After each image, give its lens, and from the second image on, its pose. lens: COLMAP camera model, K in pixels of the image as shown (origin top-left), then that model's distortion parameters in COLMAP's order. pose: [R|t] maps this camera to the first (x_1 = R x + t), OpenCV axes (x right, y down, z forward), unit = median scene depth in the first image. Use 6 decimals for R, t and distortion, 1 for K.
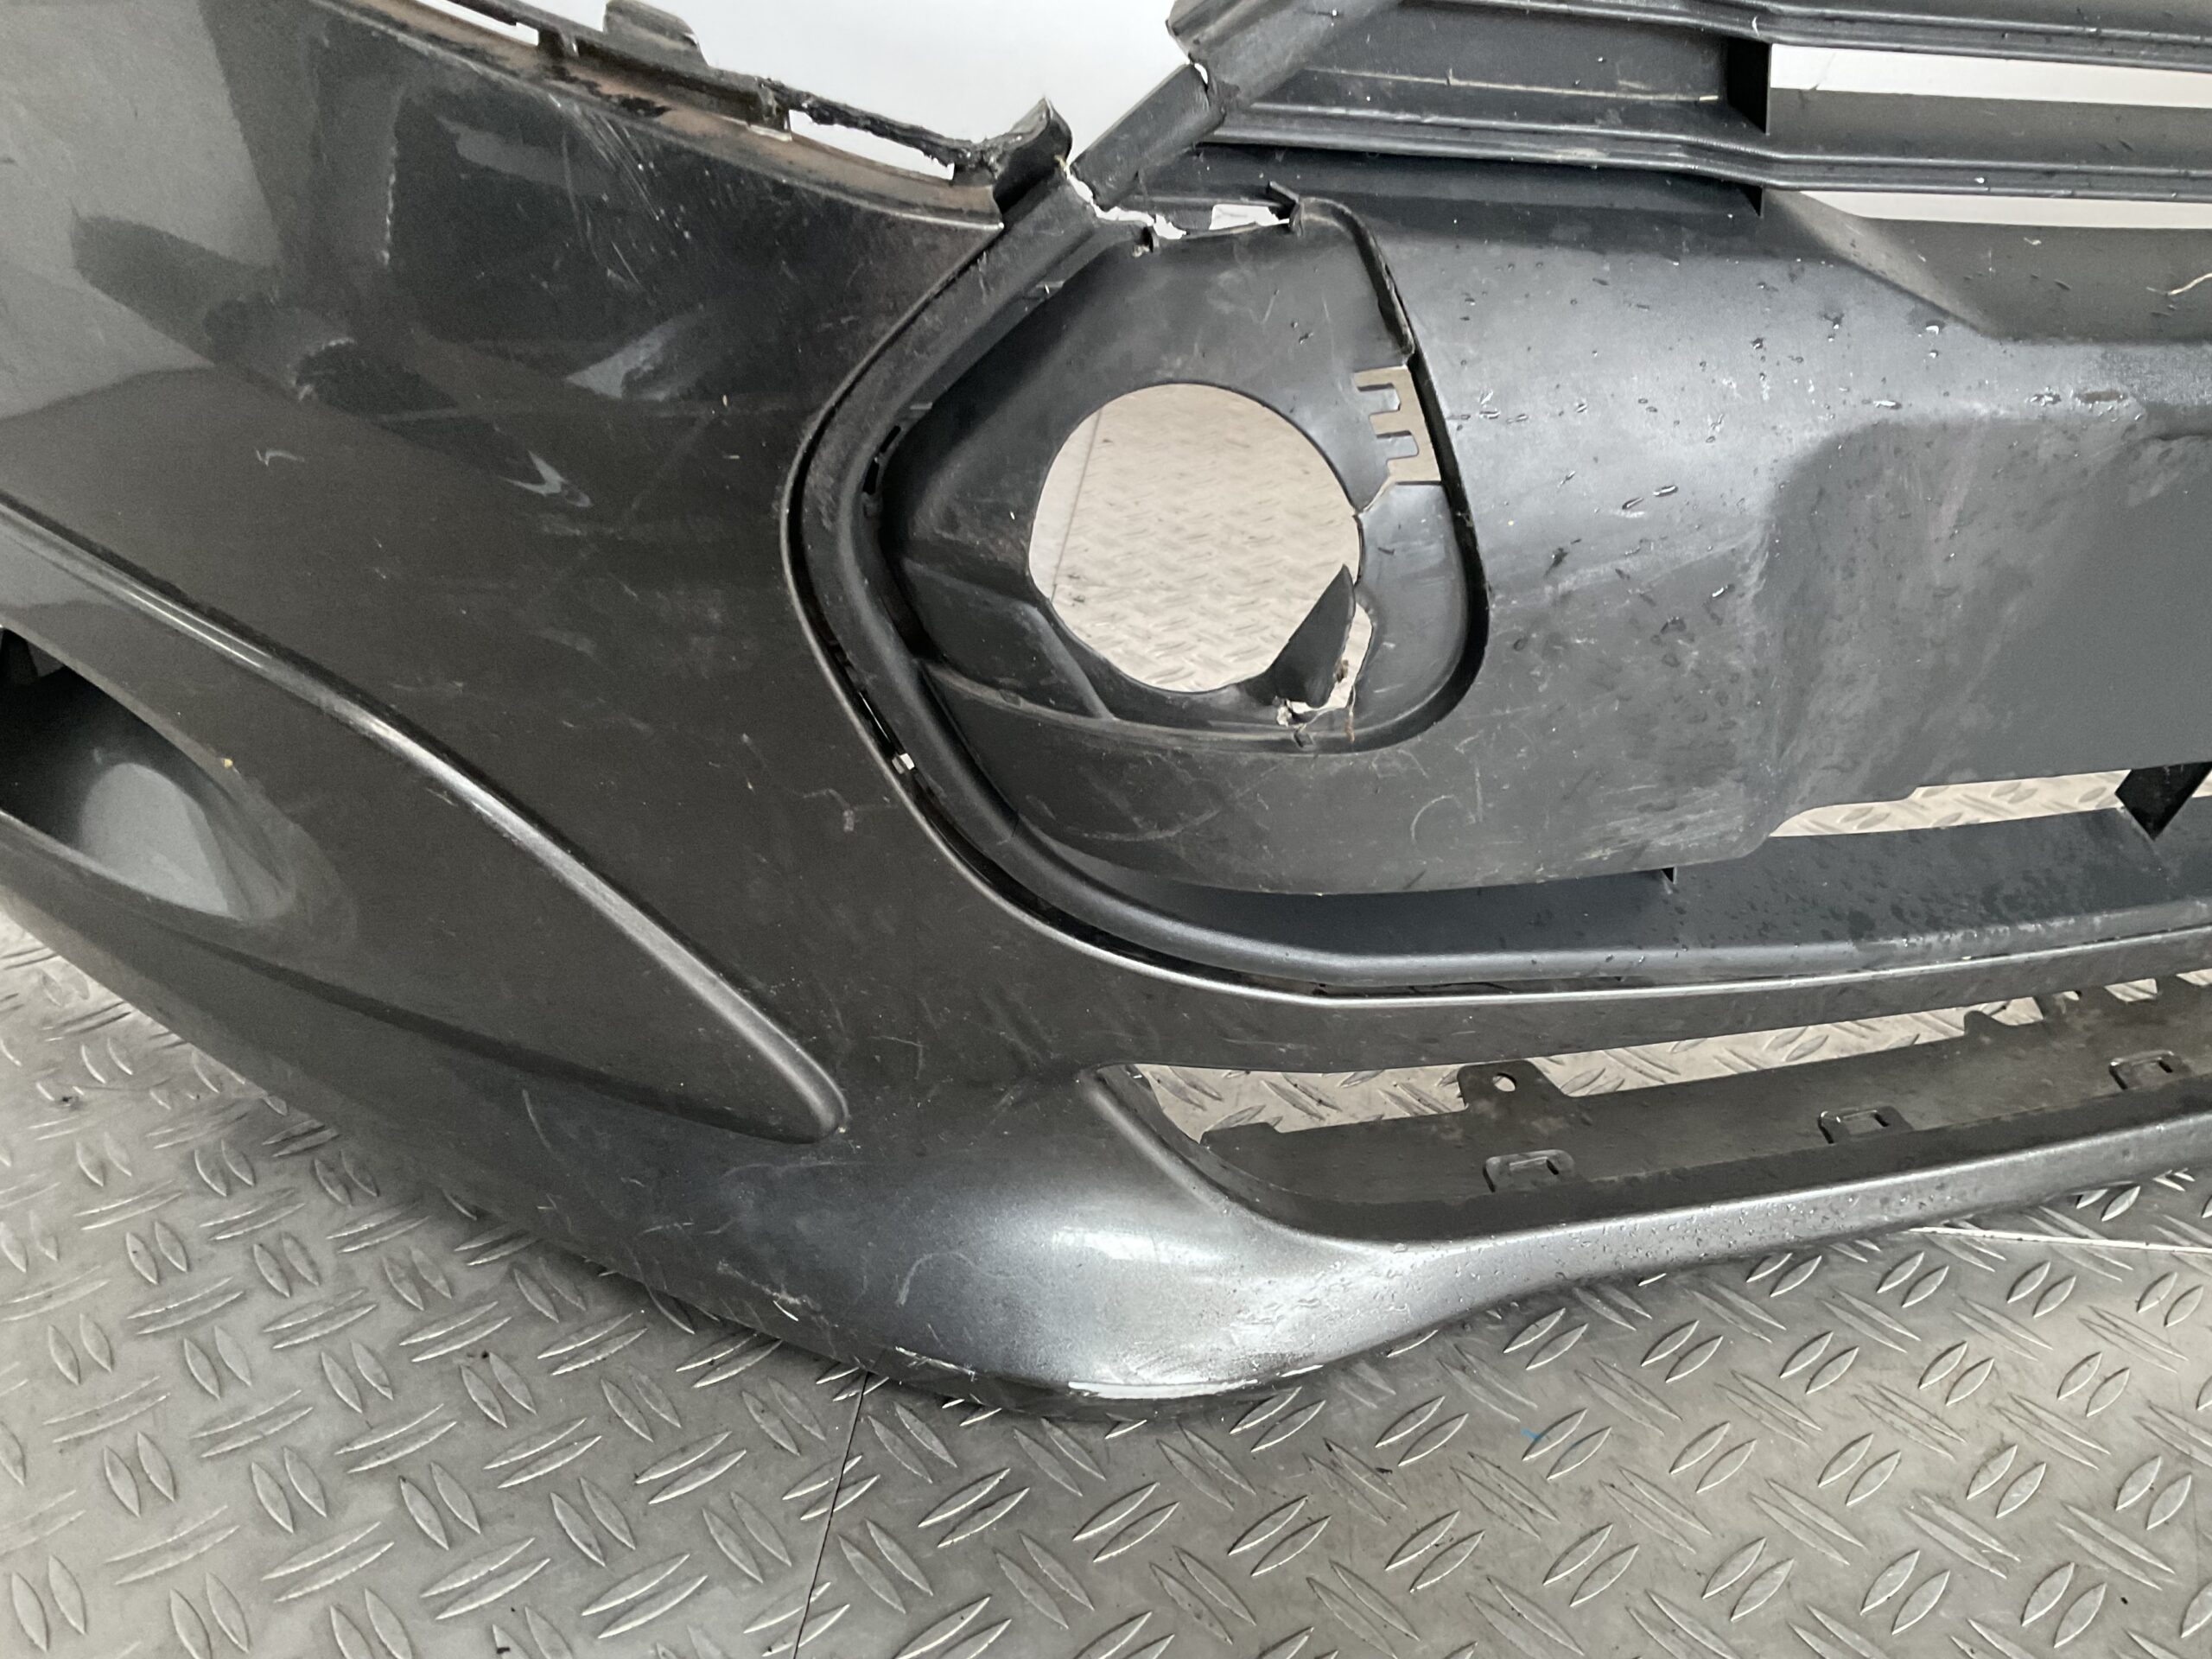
lens RADIAL K [[1828.1, 0, 1106.0], [0, 1828.1, 829.5], [0, 0, 1]] dist [0.004924, -0.112046]
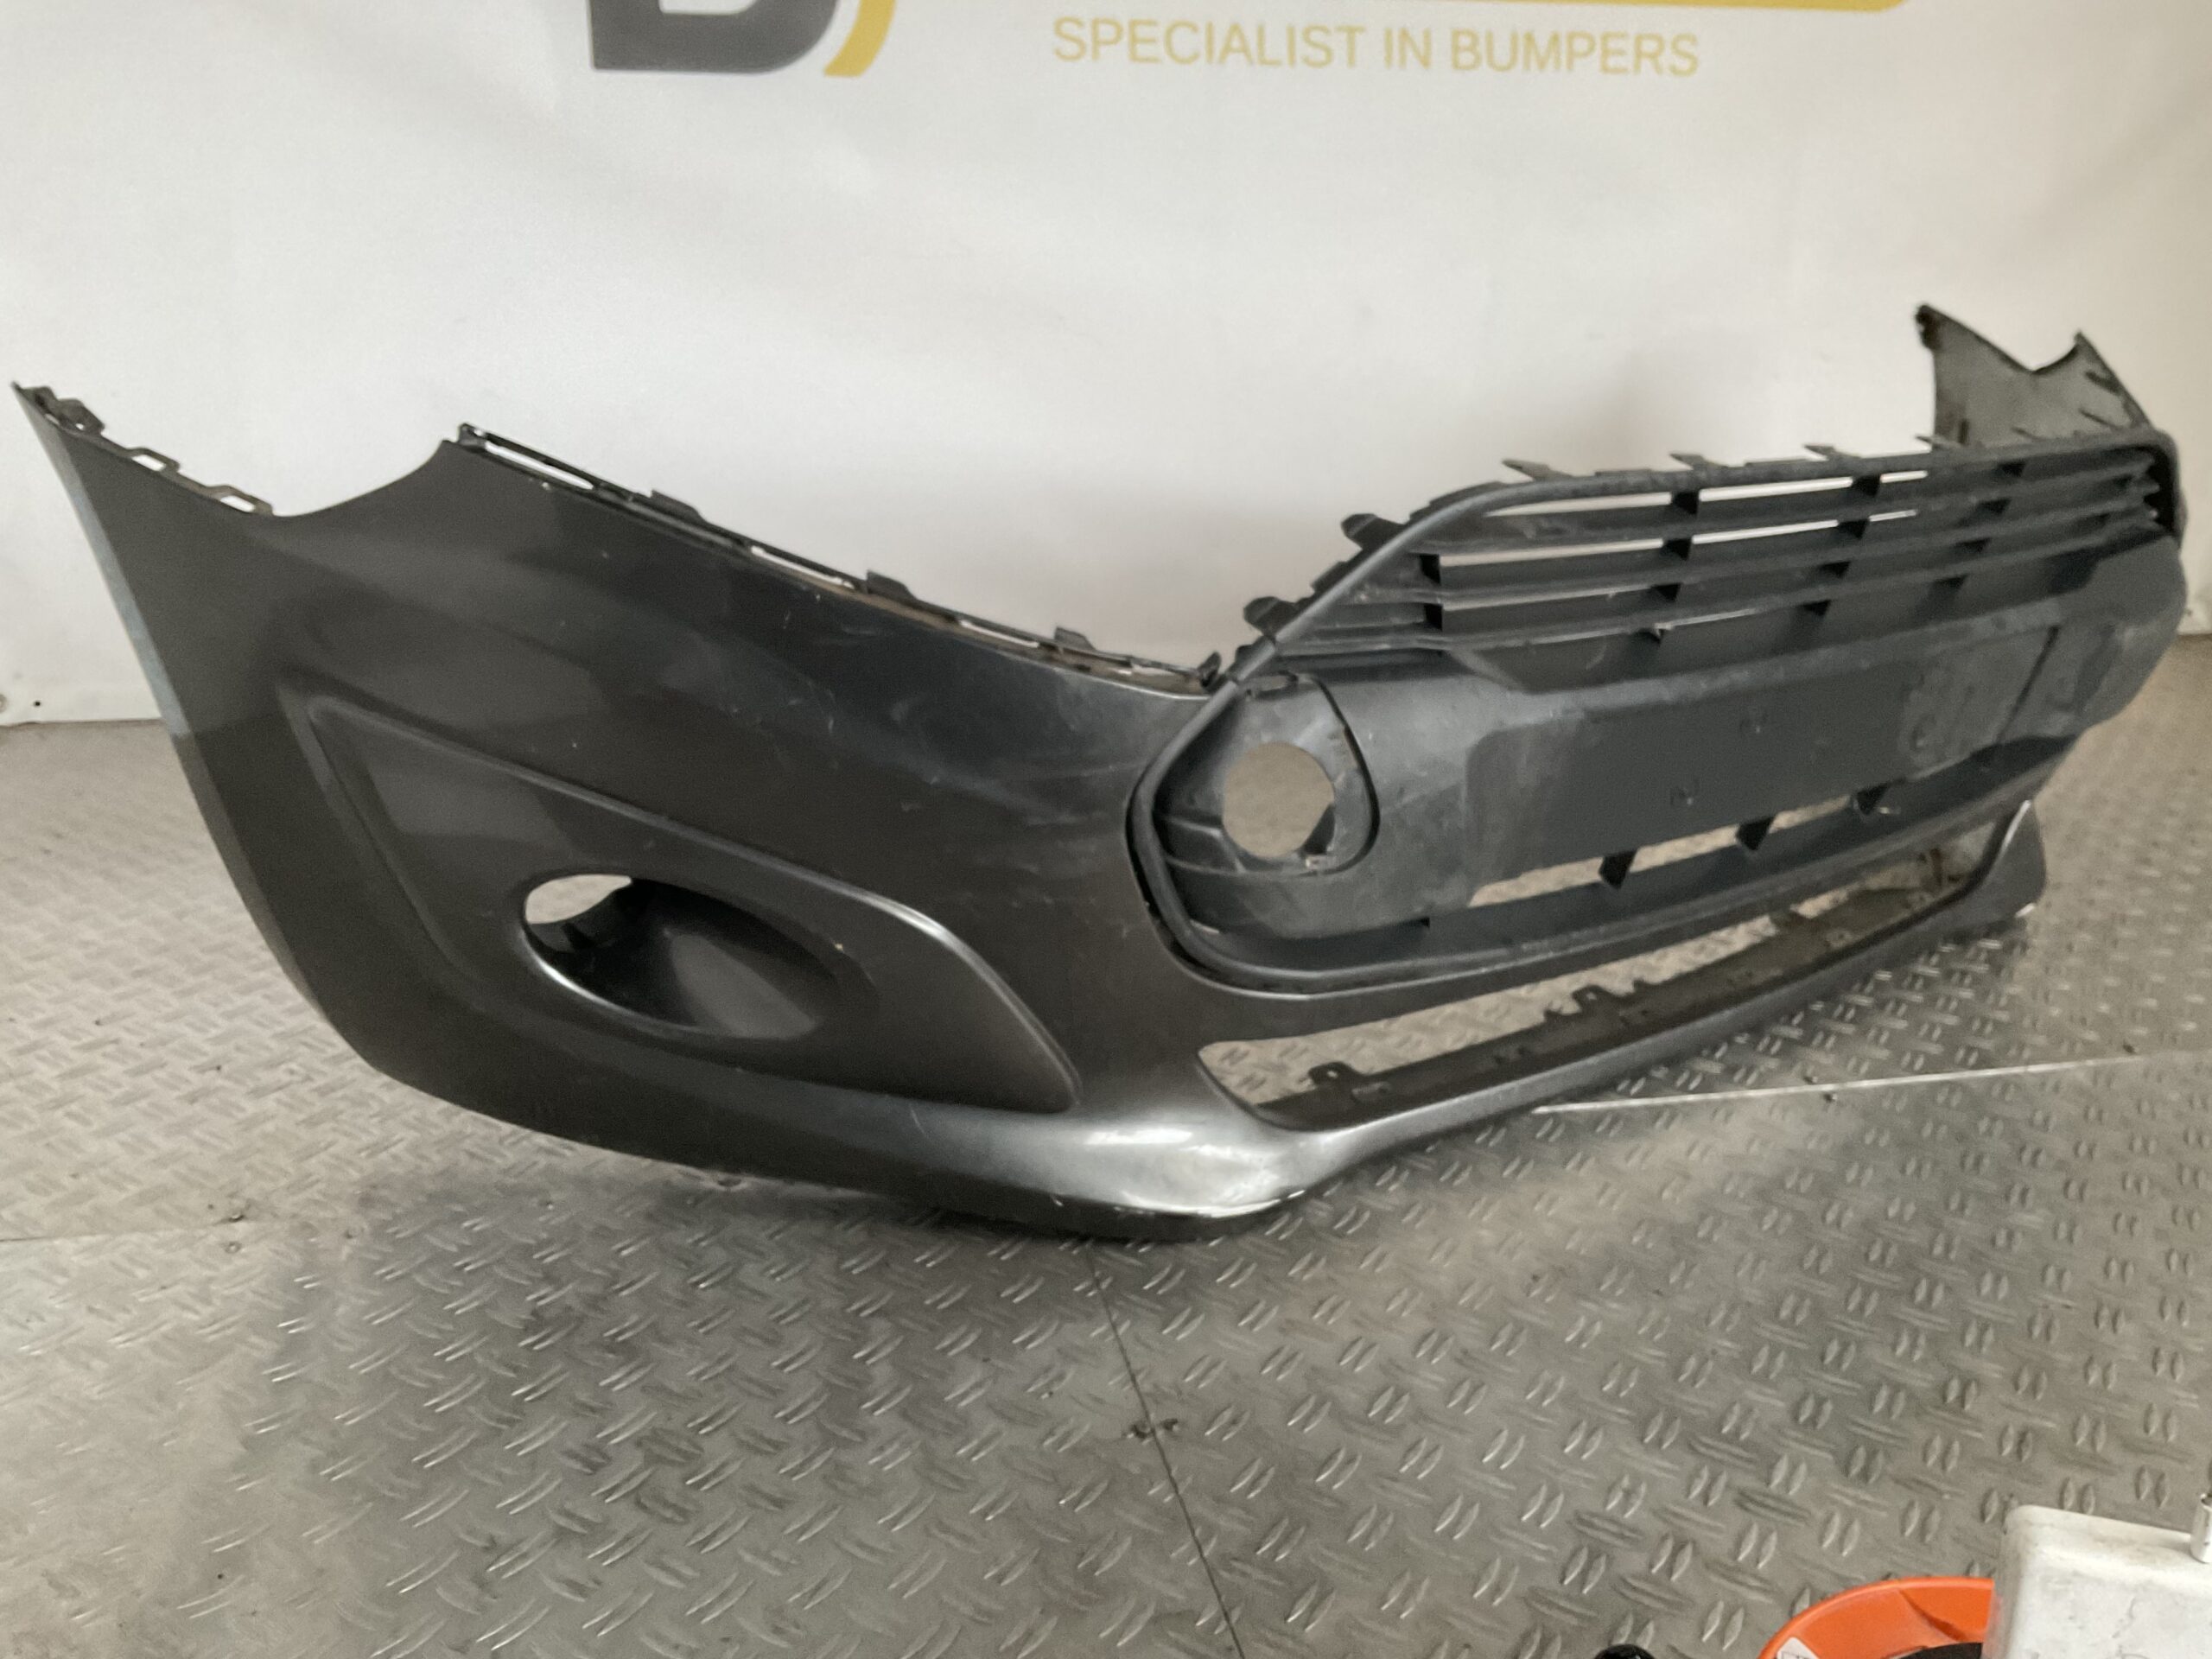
lens RADIAL K [[1828.1, 0, 1106.0], [0, 1828.1, 829.5], [0, 0, 1]] dist [0.004924, -0.112046]
pose [[0.958045, -0.106610, 0.266053, -0.835935], [0.146863, 0.979727, -0.136261, 0.197429], [-0.246133, 0.169617, 0.954279, -1.369693]]
